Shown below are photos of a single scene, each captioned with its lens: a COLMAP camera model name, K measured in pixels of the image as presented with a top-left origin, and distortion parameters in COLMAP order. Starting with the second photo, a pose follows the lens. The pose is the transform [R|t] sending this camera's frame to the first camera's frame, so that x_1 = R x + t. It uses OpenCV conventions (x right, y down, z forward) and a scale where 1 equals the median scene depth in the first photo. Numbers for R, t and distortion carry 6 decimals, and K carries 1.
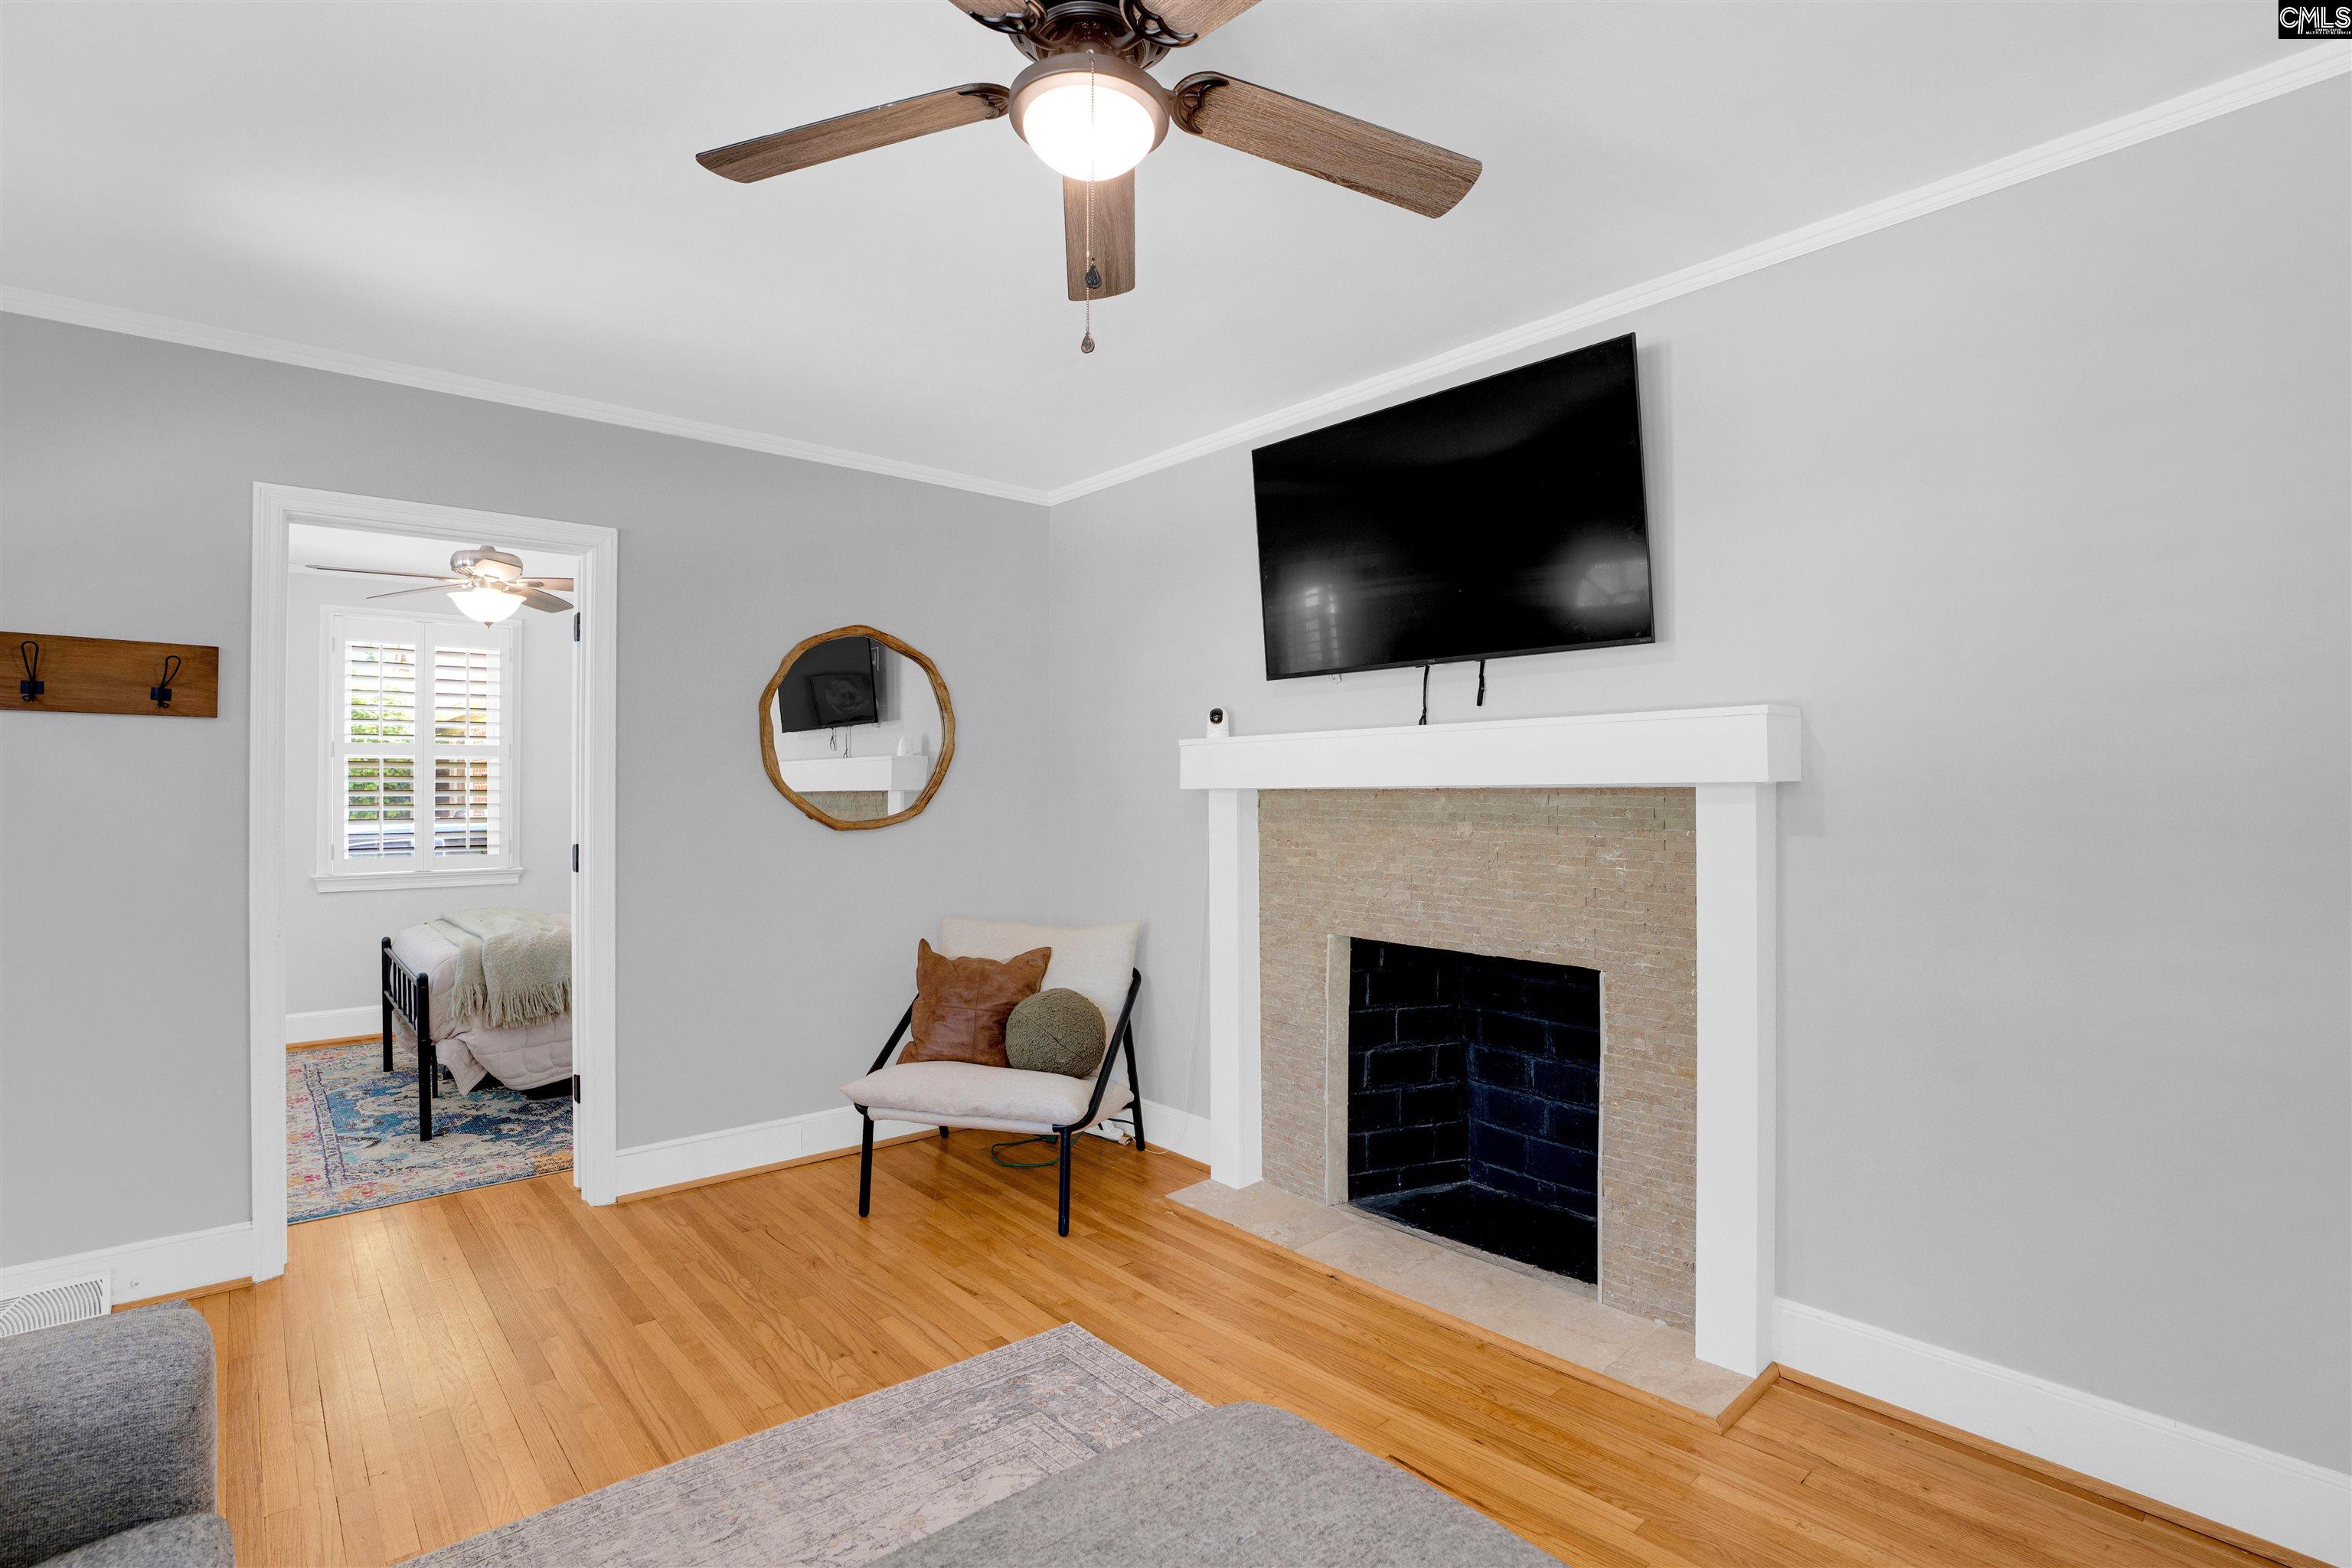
lens RADIAL K [[1096.6, 0, 1217.3], [0, 1096.6, 778.1], [0, 0, 1]] dist [-0.056333, 0.017844]
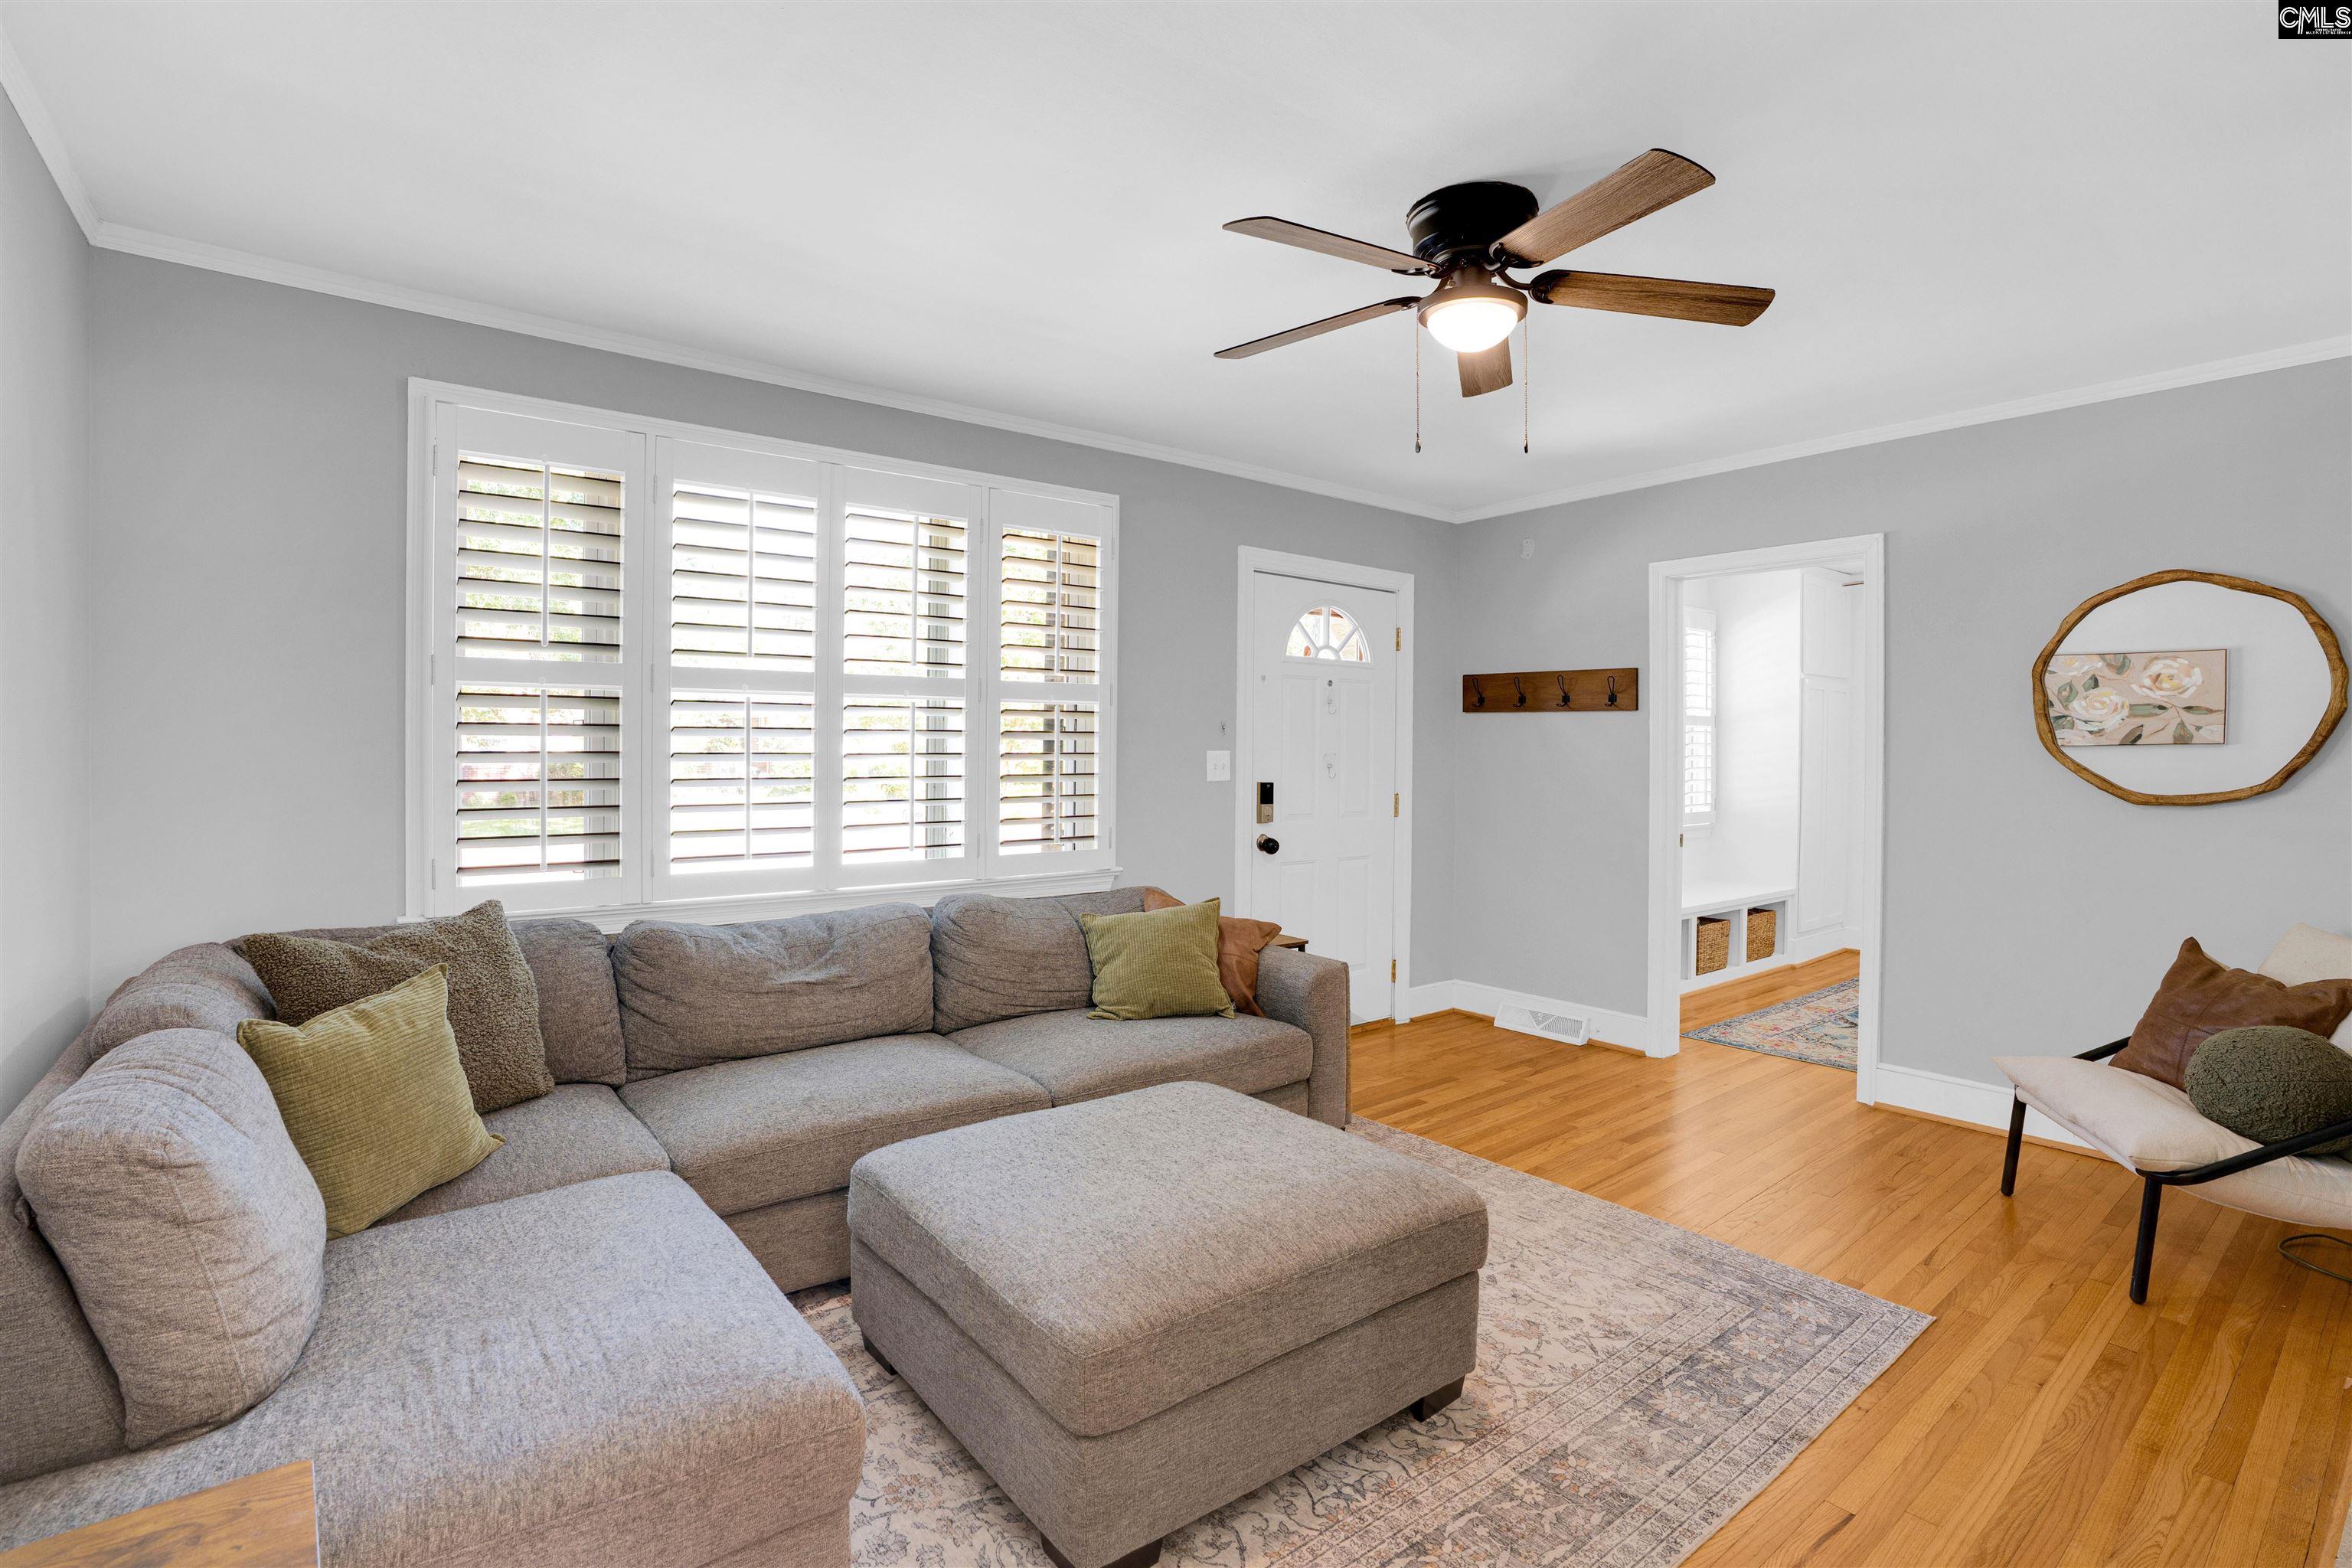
lens RADIAL K [[1096.6, 0, 1152.9], [0, 1096.6, 768.0], [0, 0, 1]] dist [-0.056333, 0.017844]
pose [[-0.083177, 0.018236, -0.996368, 0.780847], [0.011429, 0.999784, 0.017345, -0.005034], [0.996469, -0.009945, -0.083367, 0.367448]]
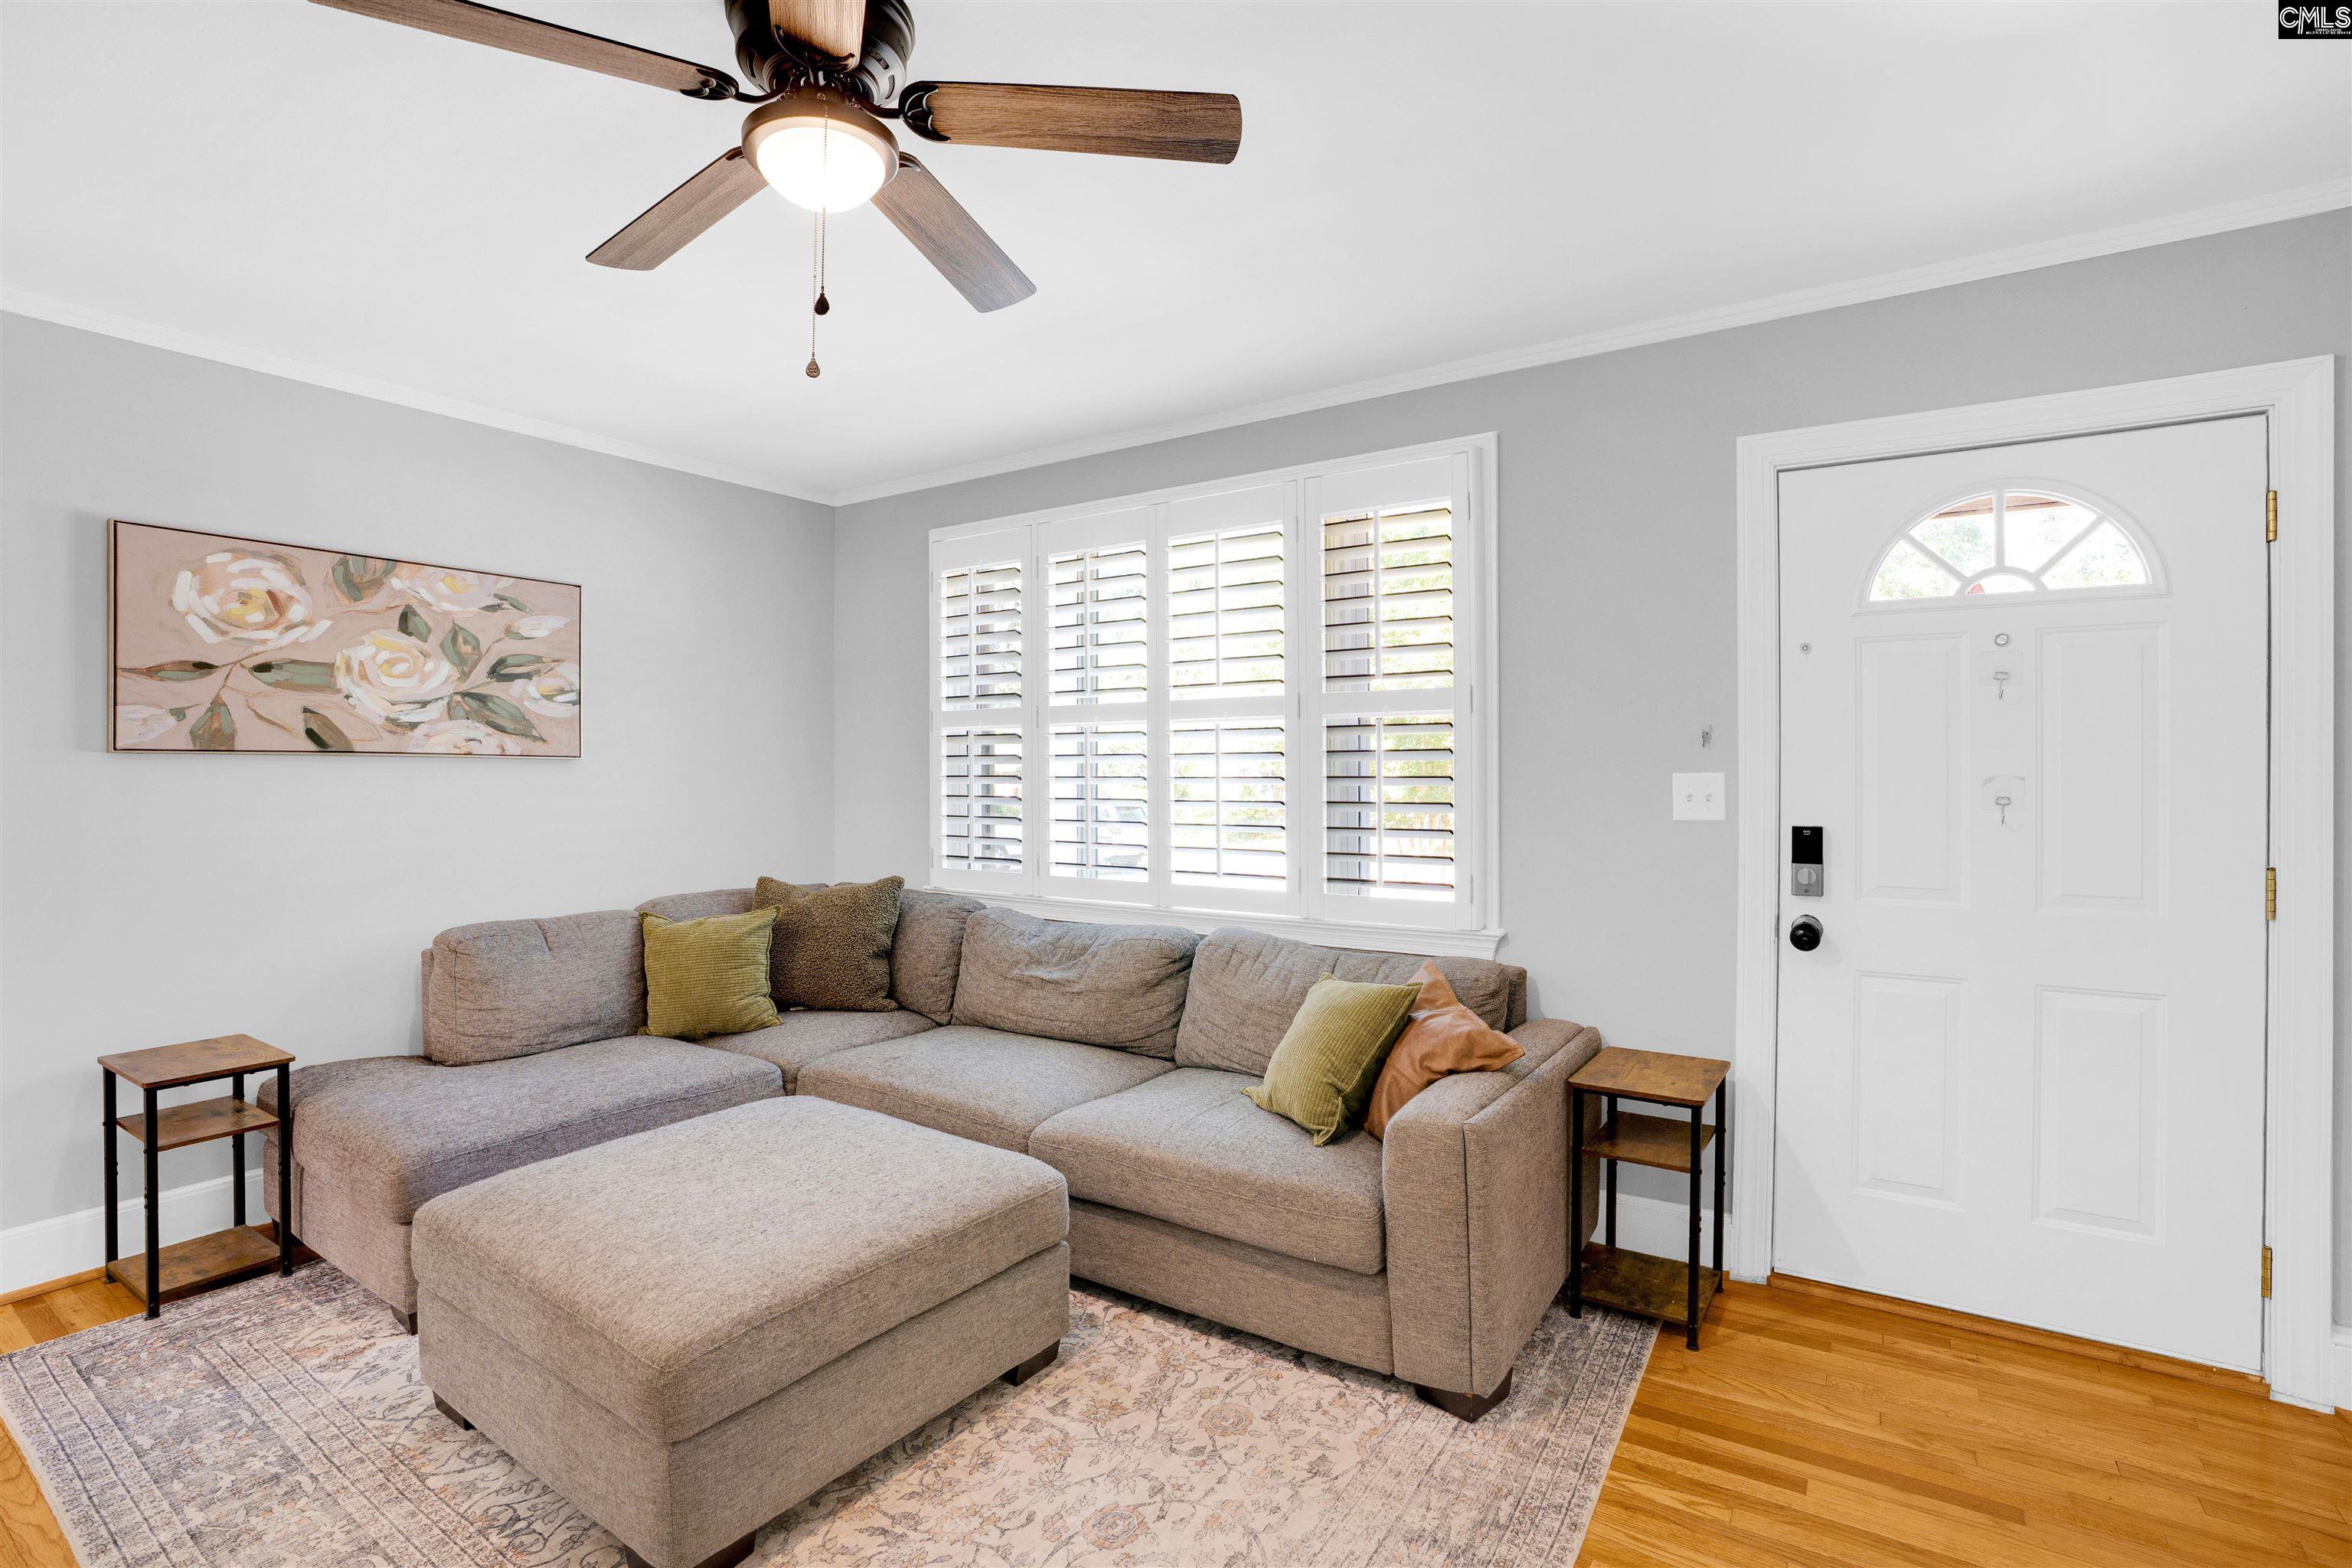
lens RADIAL K [[1096.6, 0, 1217.2], [0, 1096.6, 762.1], [0, 0, 1]] dist [-0.056333, 0.017844]
pose [[-0.966462, 0.001301, -0.256805, -0.114651], [0.007412, 0.999712, -0.022829, 0.008098], [0.256702, -0.023967, -0.966194, 1.161052]]
